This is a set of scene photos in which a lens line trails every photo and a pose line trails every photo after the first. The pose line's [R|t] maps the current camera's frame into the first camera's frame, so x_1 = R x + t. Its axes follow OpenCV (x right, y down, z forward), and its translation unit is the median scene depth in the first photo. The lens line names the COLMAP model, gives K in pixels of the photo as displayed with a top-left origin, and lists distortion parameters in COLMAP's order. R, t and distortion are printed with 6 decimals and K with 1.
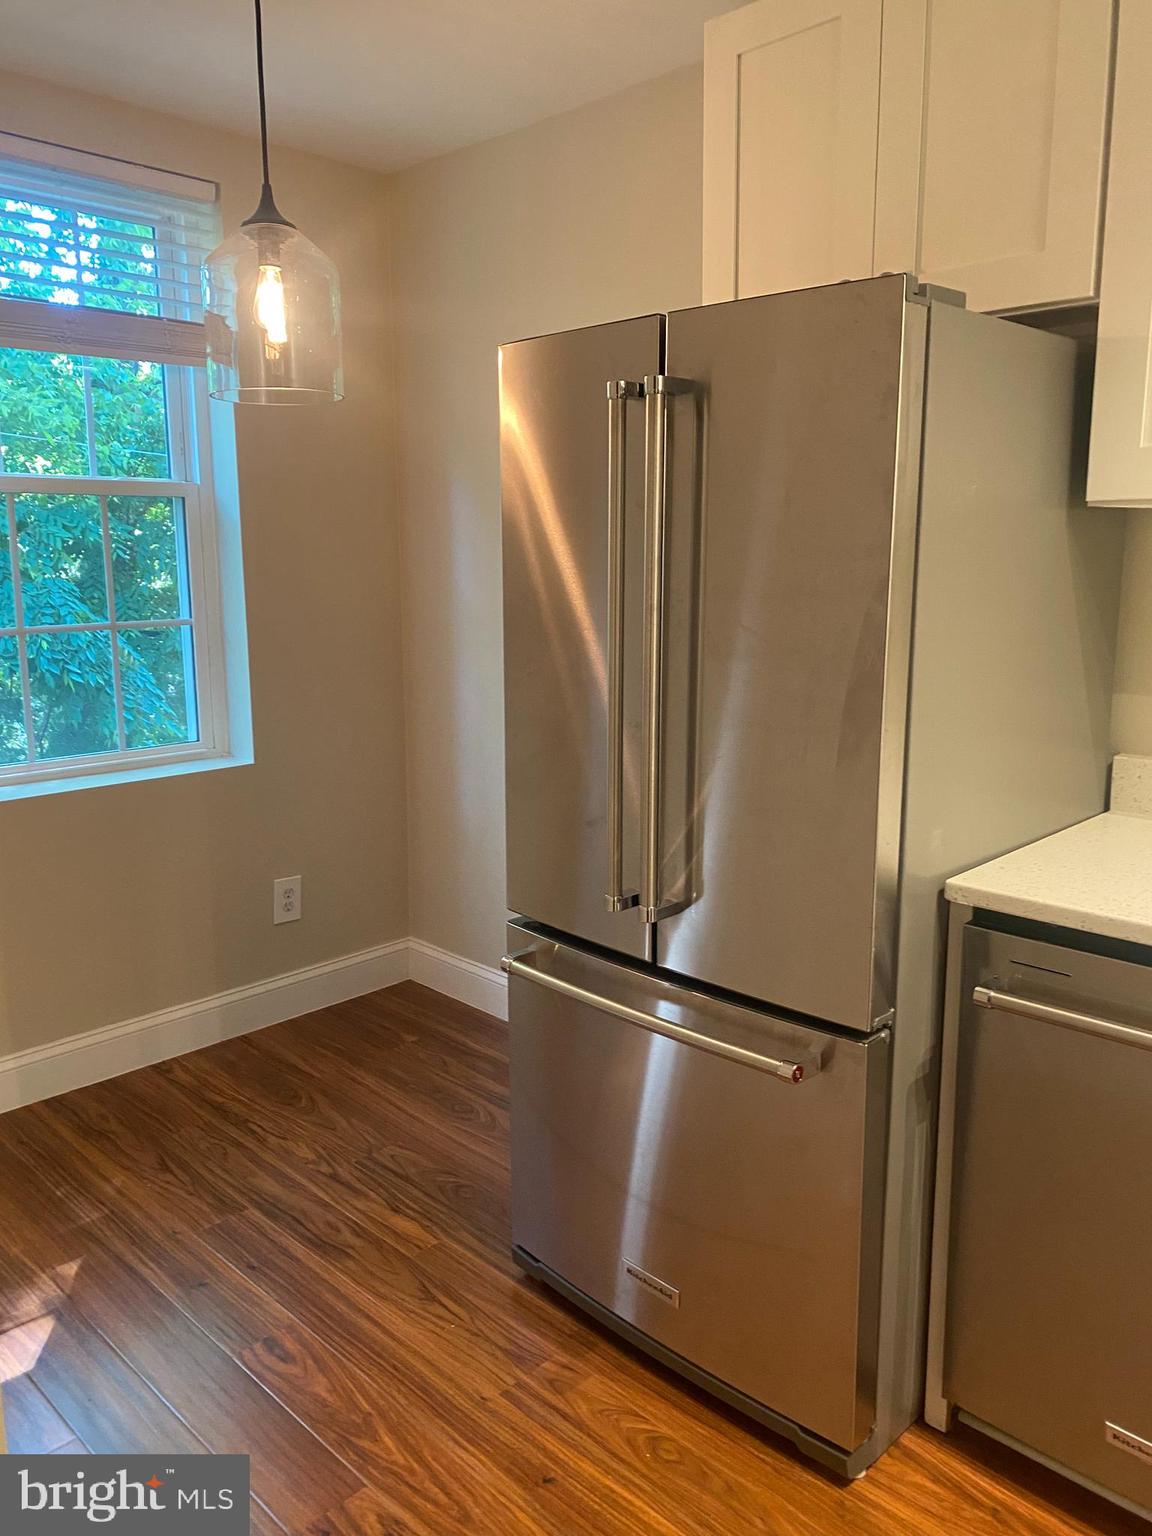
lens RADIAL K [[1164.0, 0, 575.8], [0, 1164.0, 746.7], [0, 0, 1]] dist [0.030738, -0.048118]
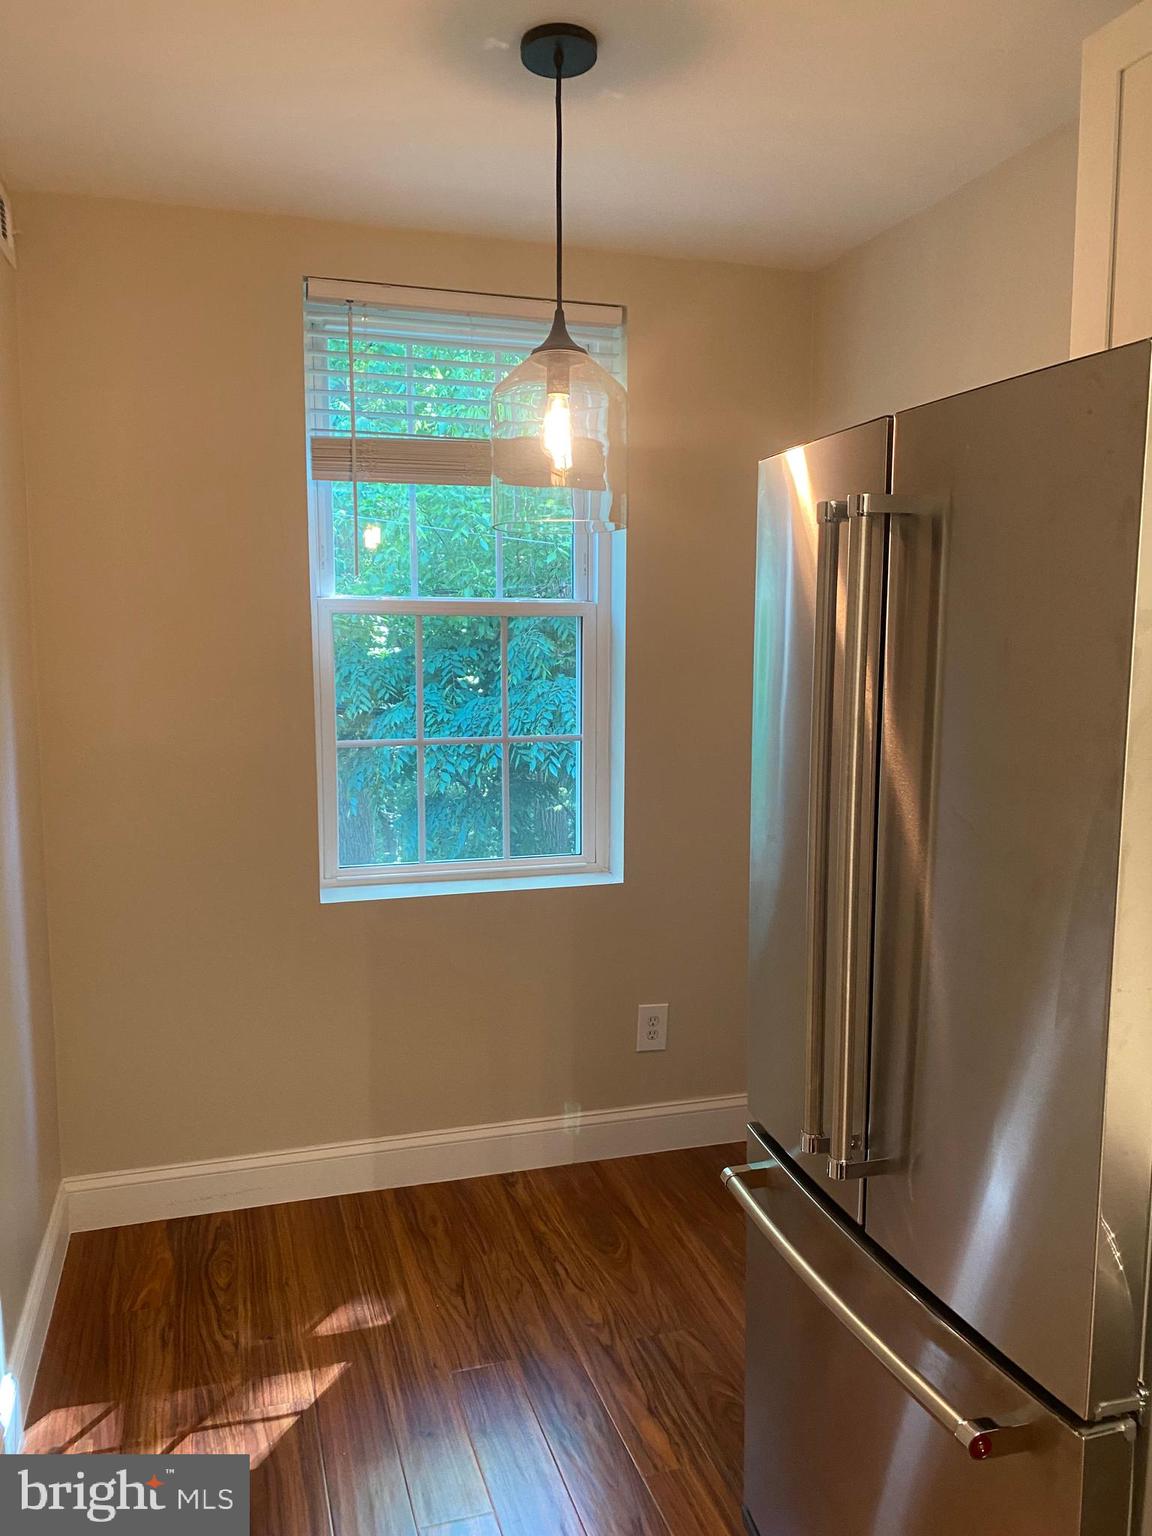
lens RADIAL K [[1170.3, 0, 573.5], [0, 1170.3, 771.1], [0, 0, 1]] dist [0.031032, -0.029305]
pose [[0.882155, 0.059729, -0.467155, 0.235056], [-0.085114, 0.995811, -0.033404, -0.072310], [0.463203, 0.069229, 0.883544, 0.179264]]
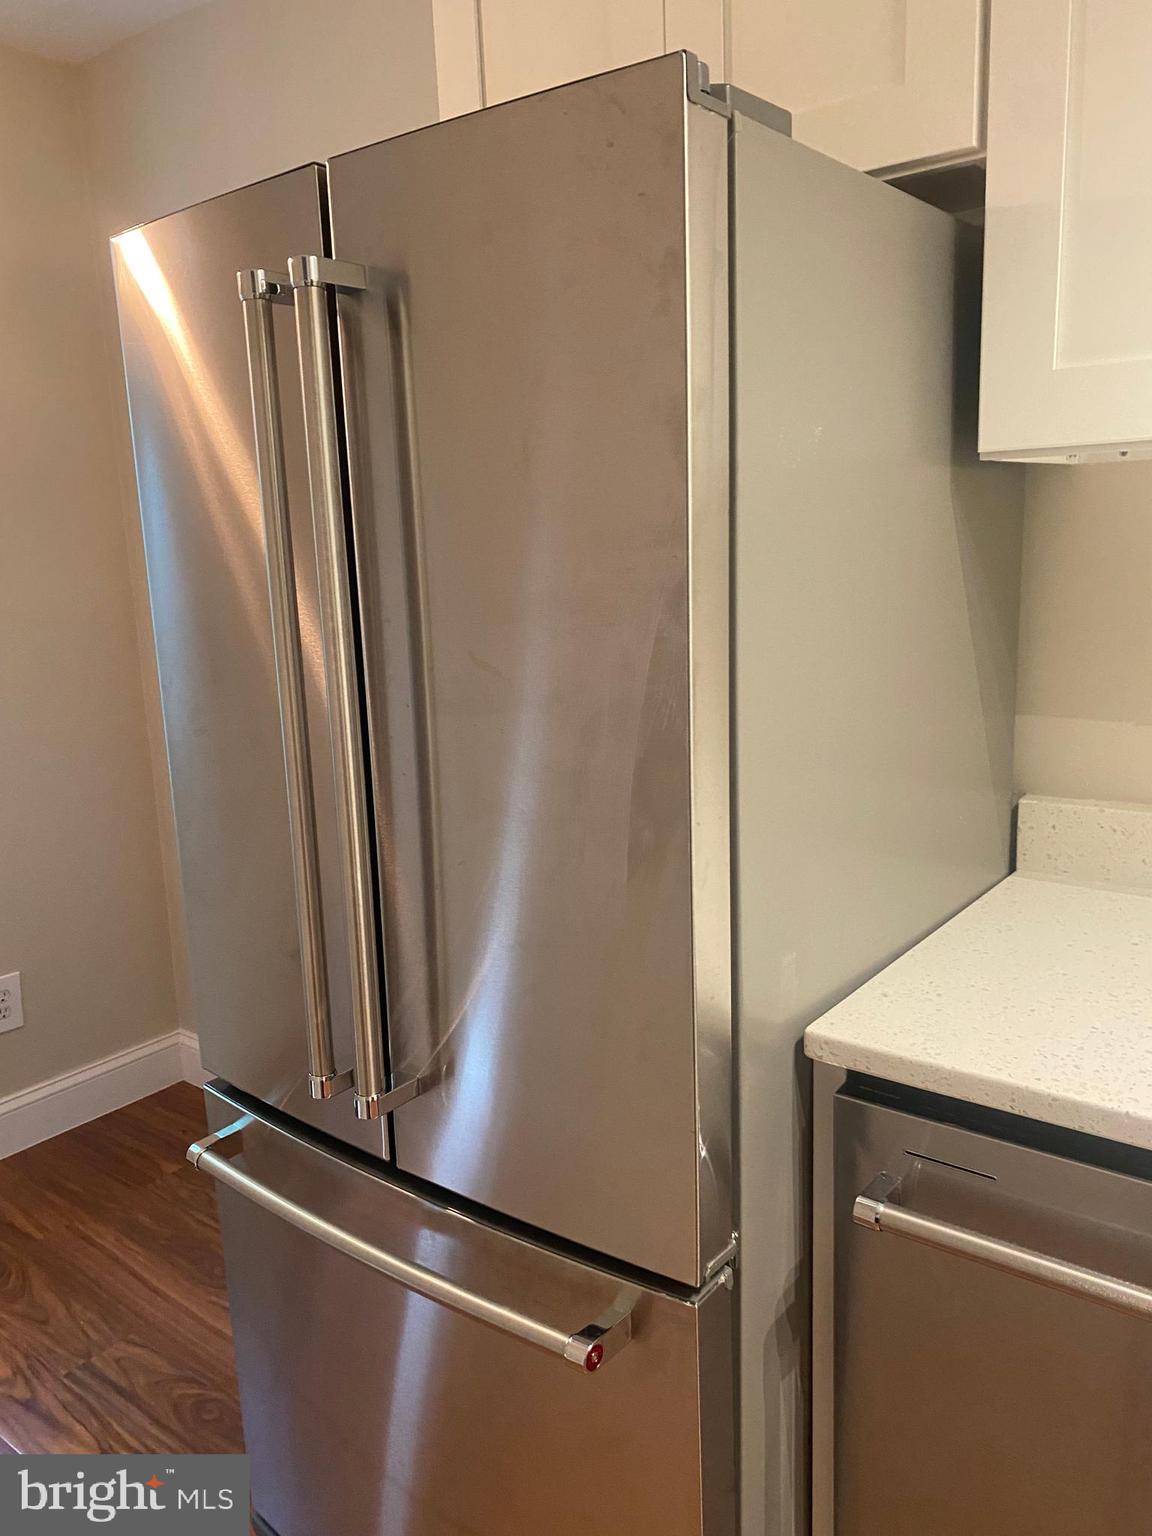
lens RADIAL K [[1166.6, 0, 582.5], [0, 1166.6, 770.2], [0, 0, 1]] dist [0.022459, -0.016507]
pose [[0.992500, -0.054637, 0.109352, 0.108937], [0.051757, 0.998238, 0.029009, -0.050065], [-0.110744, -0.023132, 0.993580, 0.307456]]
